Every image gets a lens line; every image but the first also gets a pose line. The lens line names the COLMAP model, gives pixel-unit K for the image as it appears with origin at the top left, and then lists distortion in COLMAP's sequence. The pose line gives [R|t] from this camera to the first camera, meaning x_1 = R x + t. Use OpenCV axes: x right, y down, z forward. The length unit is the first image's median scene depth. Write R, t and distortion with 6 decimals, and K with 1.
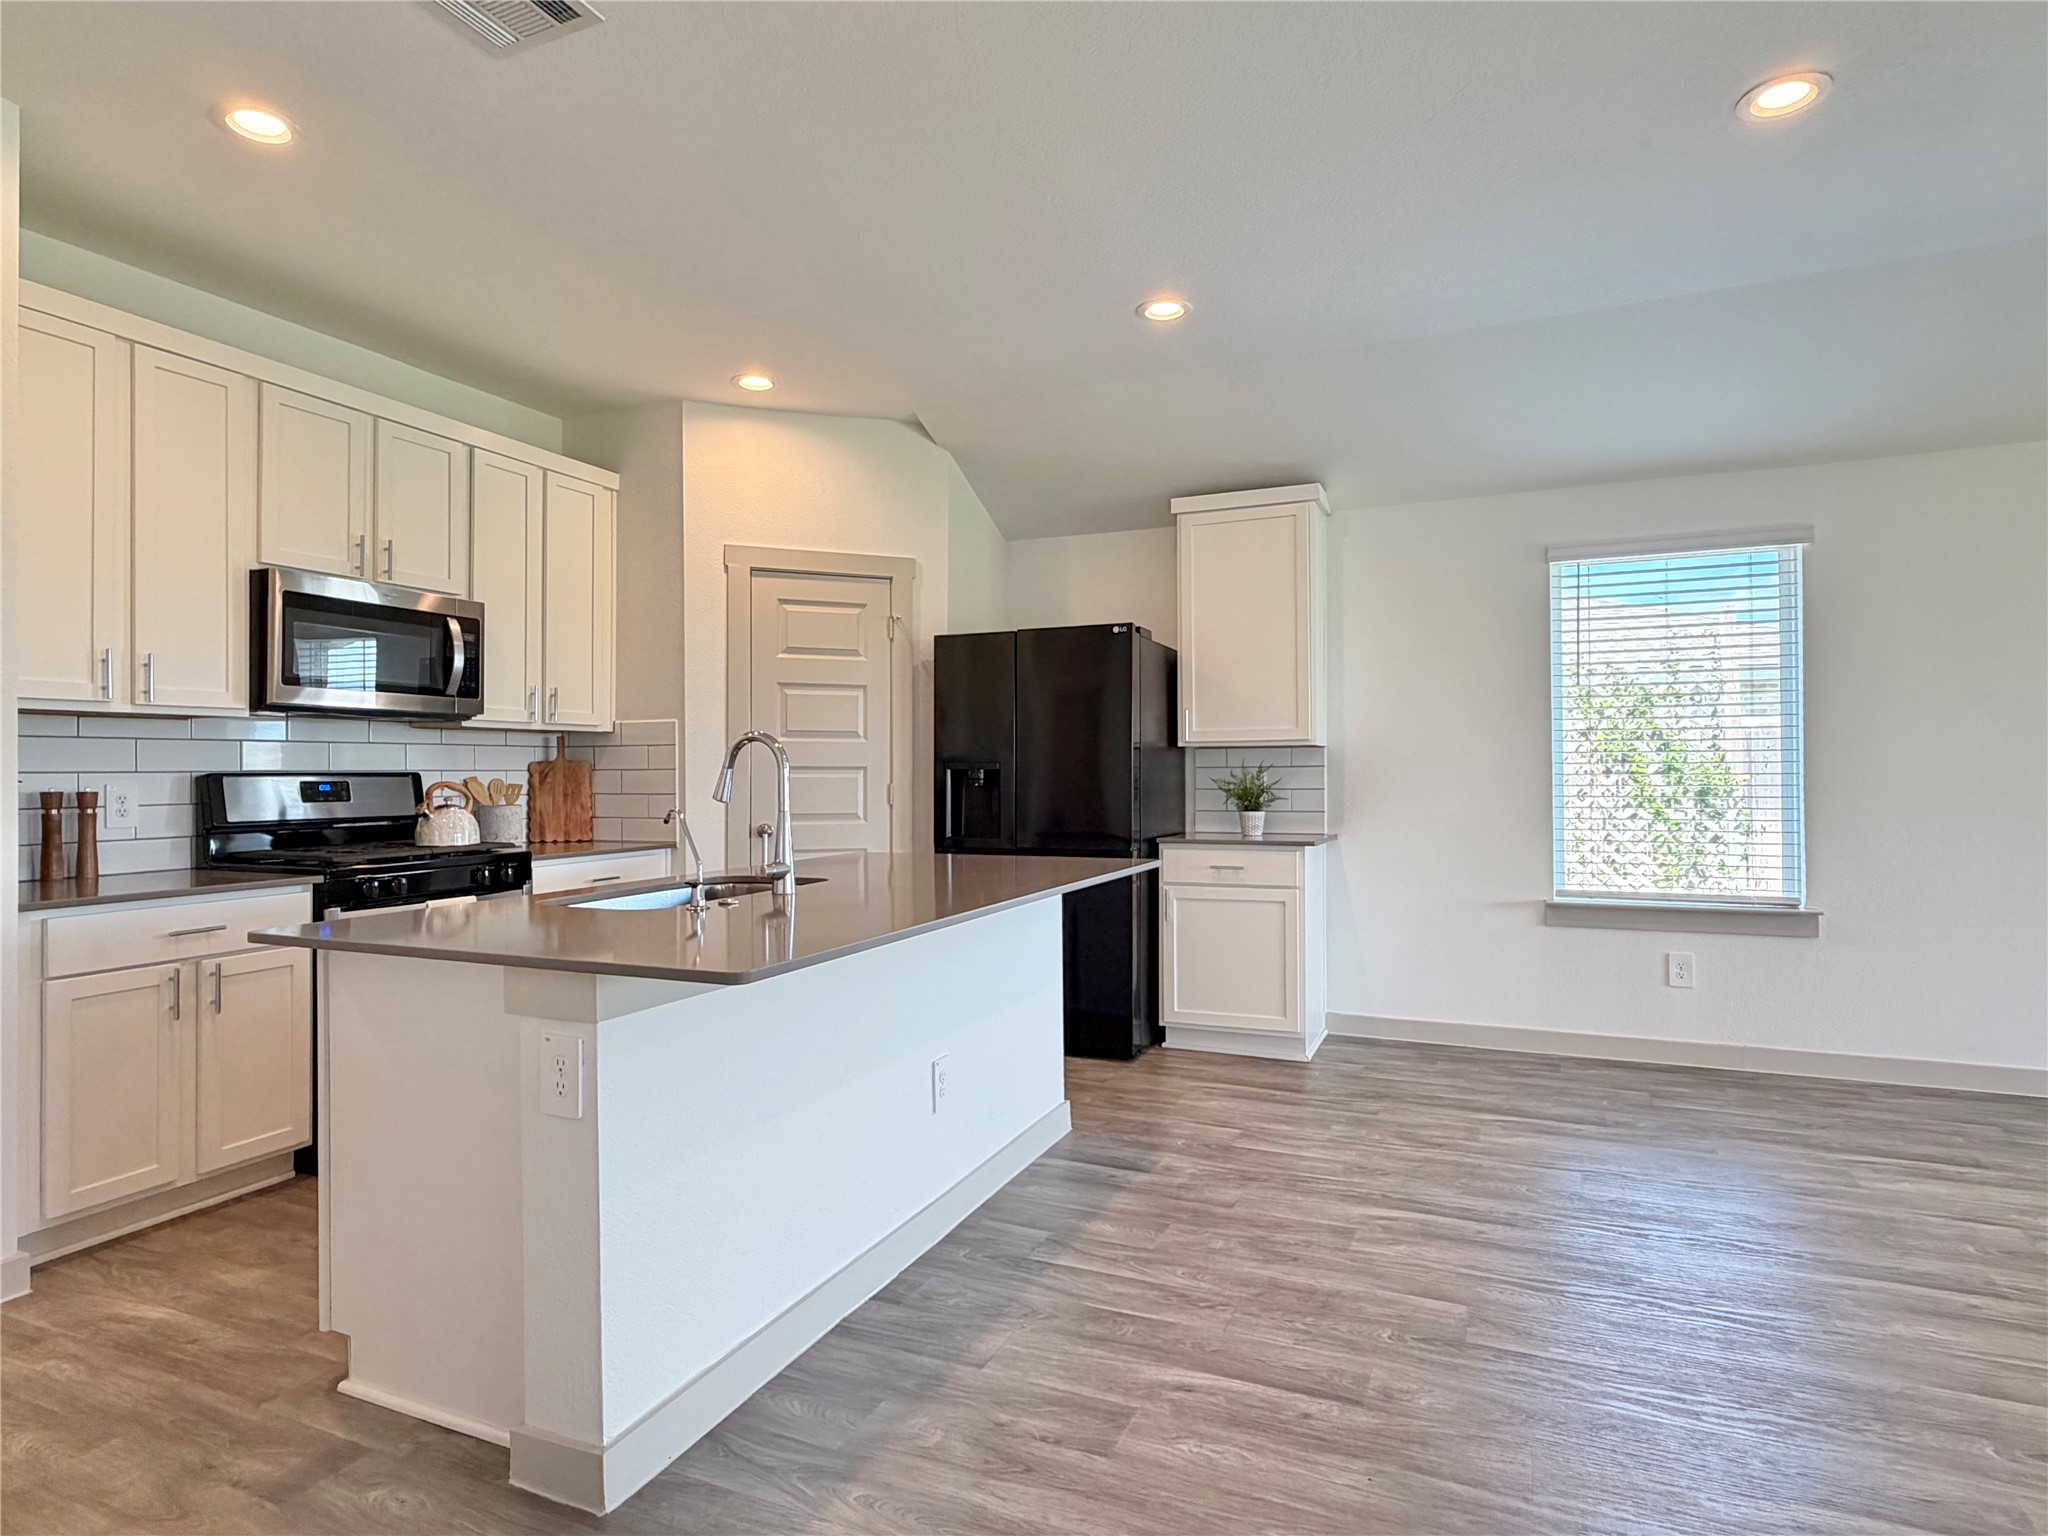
lens RADIAL K [[1129.1, 0, 1025.5], [0, 1129.1, 762.1], [0, 0, 1]] dist [0.004118, 0.000041]
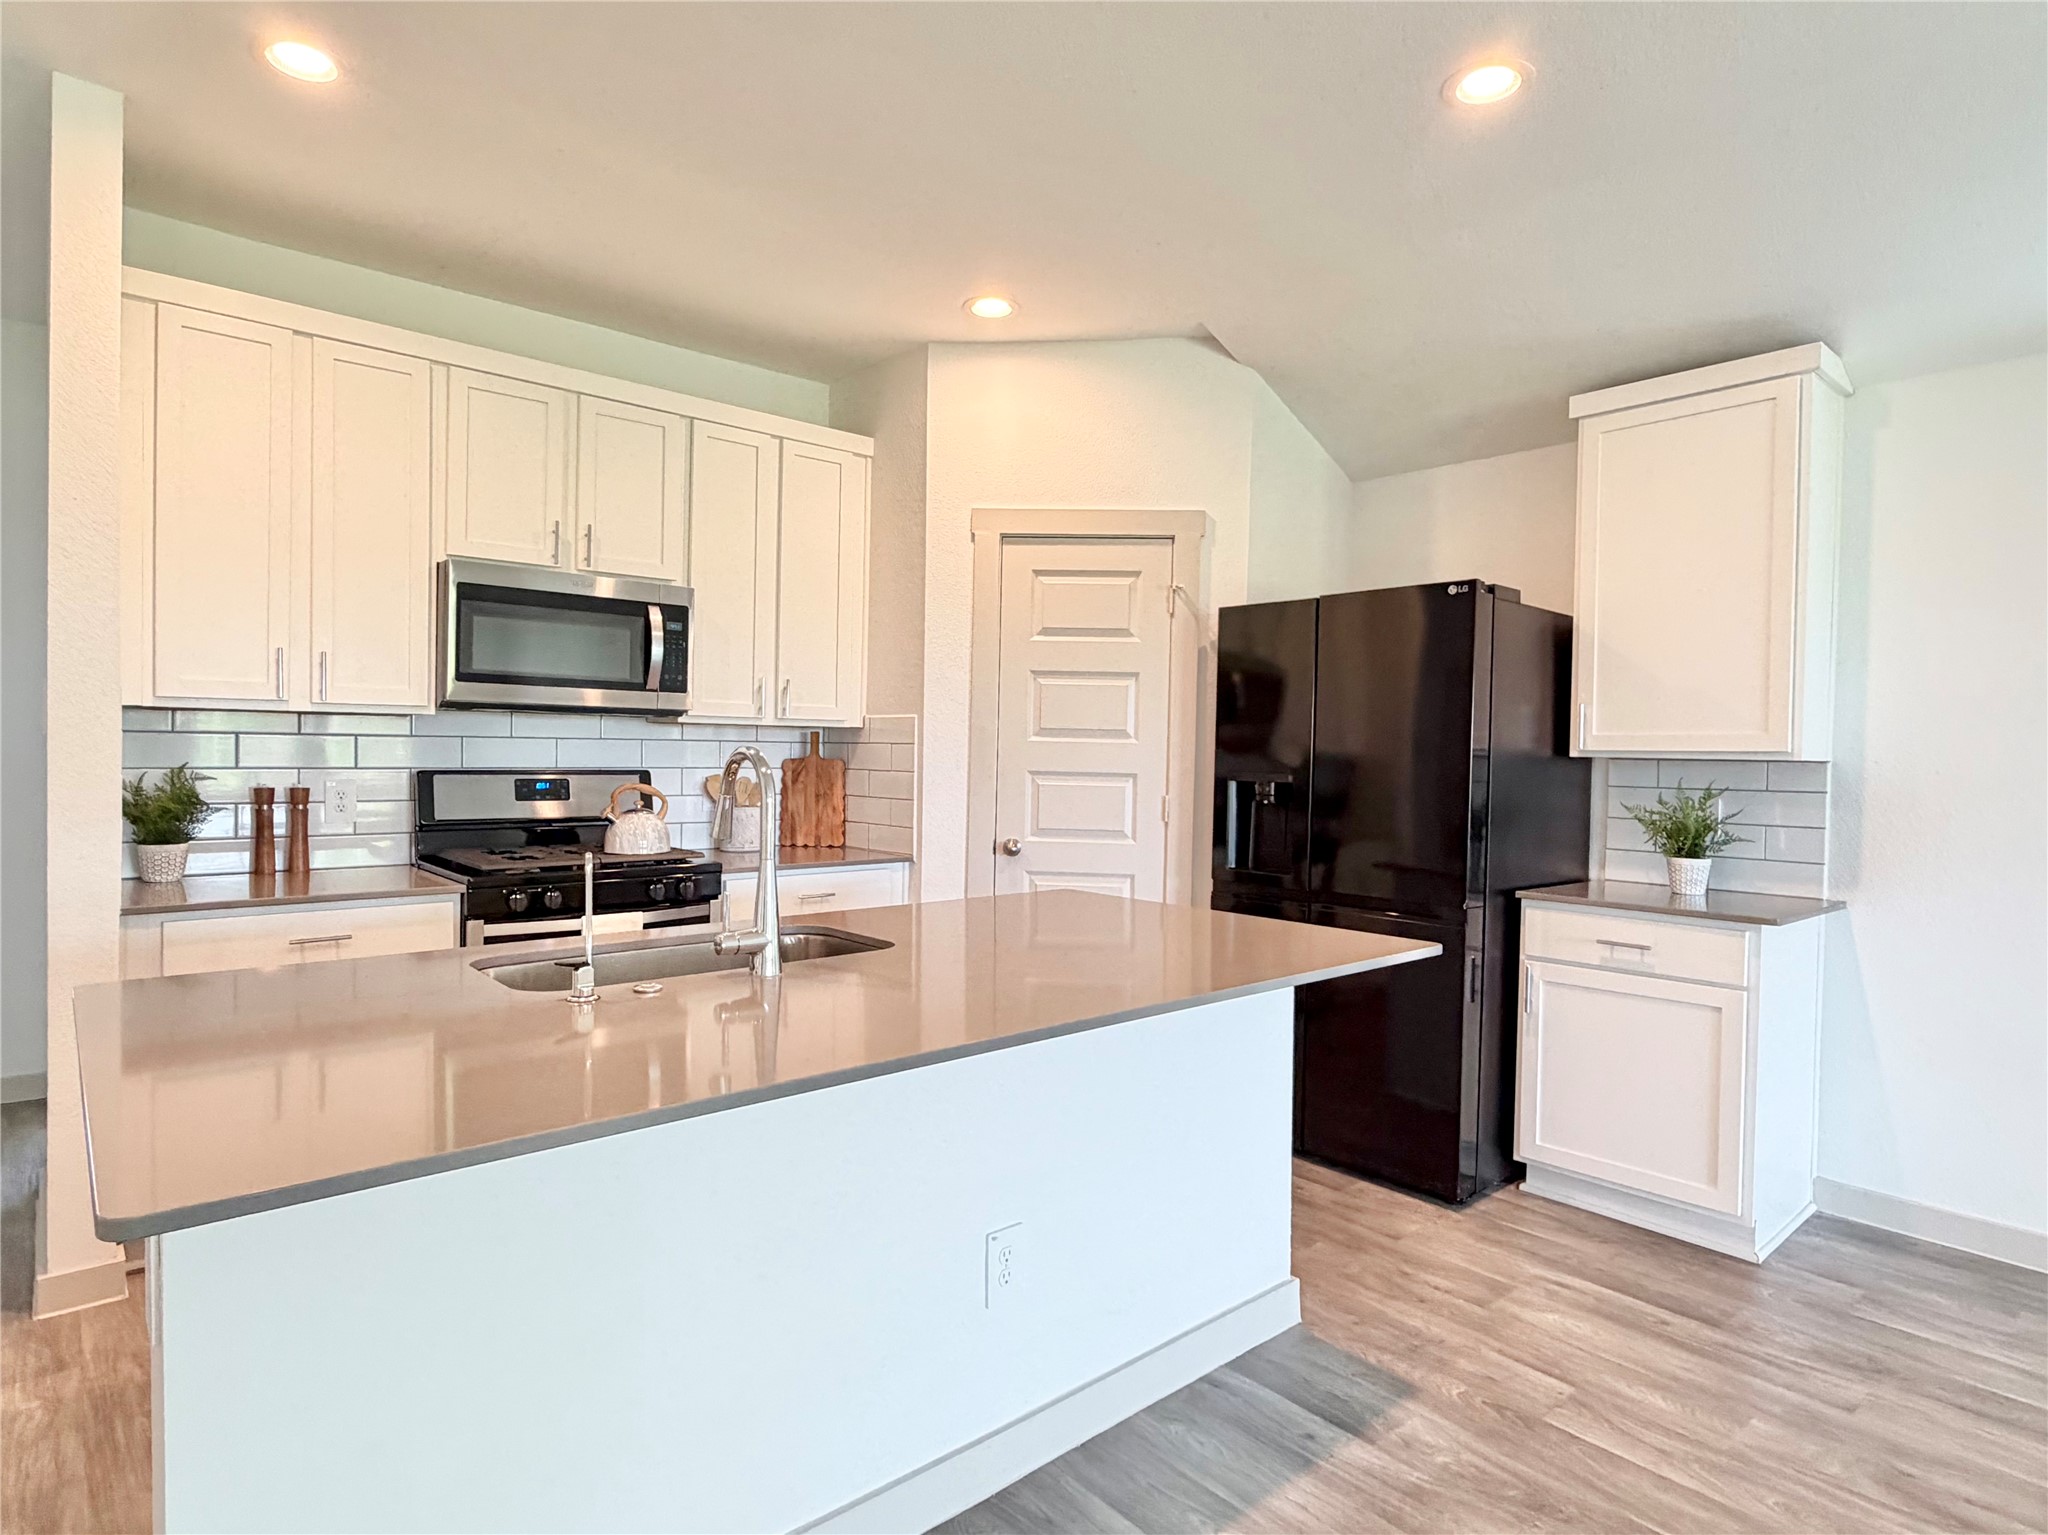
lens RADIAL K [[1129.1, 0, 1025.5], [0, 1129.1, 761.6], [0, 0, 1]] dist [0.004118, 0.000041]
pose [[0.903865, 0.024654, -0.427106, 0.139324], [-0.017293, 0.999628, 0.021104, -0.021154], [0.427468, -0.011689, 0.903955, 0.248978]]
